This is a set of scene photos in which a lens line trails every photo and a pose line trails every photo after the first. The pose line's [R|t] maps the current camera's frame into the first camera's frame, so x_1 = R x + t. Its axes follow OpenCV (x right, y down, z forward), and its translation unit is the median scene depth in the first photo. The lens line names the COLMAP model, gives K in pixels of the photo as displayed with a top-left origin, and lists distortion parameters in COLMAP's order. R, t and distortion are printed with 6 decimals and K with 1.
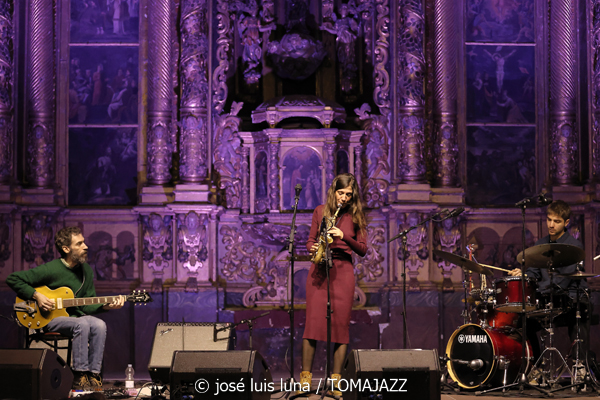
lens RADIAL K [[1507.0, 0, 304.8], [0, 1507.0, 220.5], [0, 0, 1]] dist [-0.217041, 0.000000]
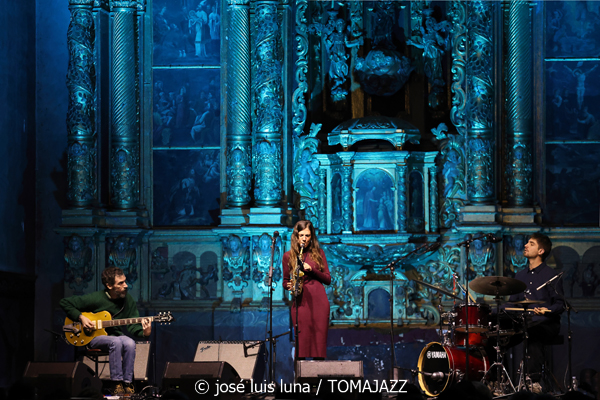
lens RADIAL K [[2324.6, 0, 300.4], [0, 2324.6, 201.0], [0, 0, 1]] dist [0.389826, 0.000000]
pose [[0.986880, -0.007353, -0.161288, 0.201297], [0.008459, 0.999945, 0.006175, -0.037019], [0.161234, -0.007458, 0.986888, -0.561453]]
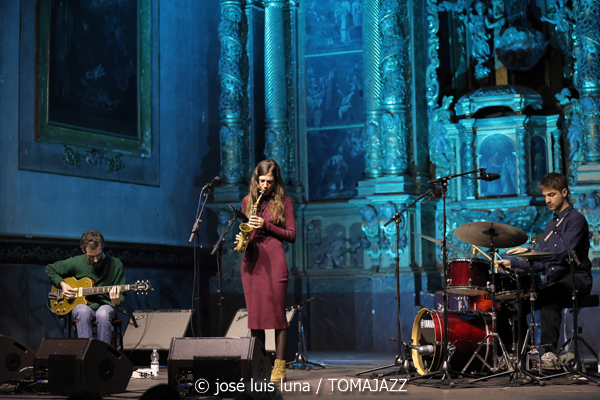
lens RADIAL K [[1290.5, 0, 300.9], [0, 1290.5, 198.2], [0, 0, 1]] dist [-0.265006, 0.000000]
pose [[0.892086, -0.046654, -0.449451, 0.270792], [0.041135, 0.998910, -0.022044, 0.008628], [0.449989, 0.001176, 0.893033, 0.149689]]
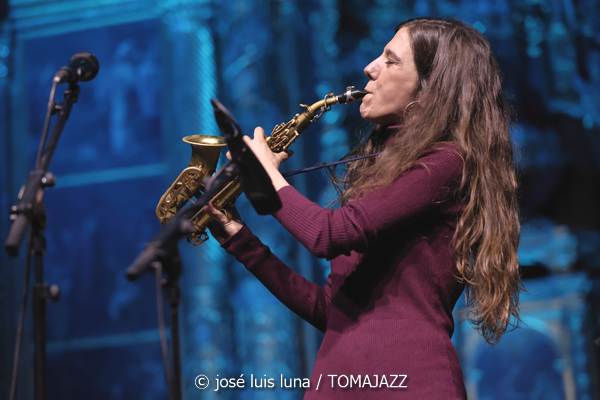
lens RADIAL K [[1865.7, 0, 303.4], [0, 1865.7, 198.6], [0, 0, 1]] dist [-0.246561, 0.000000]
pose [[0.972019, -0.130328, -0.195432, 0.049580], [0.078405, 0.964263, -0.253081, 0.048462], [0.221432, 0.230677, 0.947500, 0.456038]]
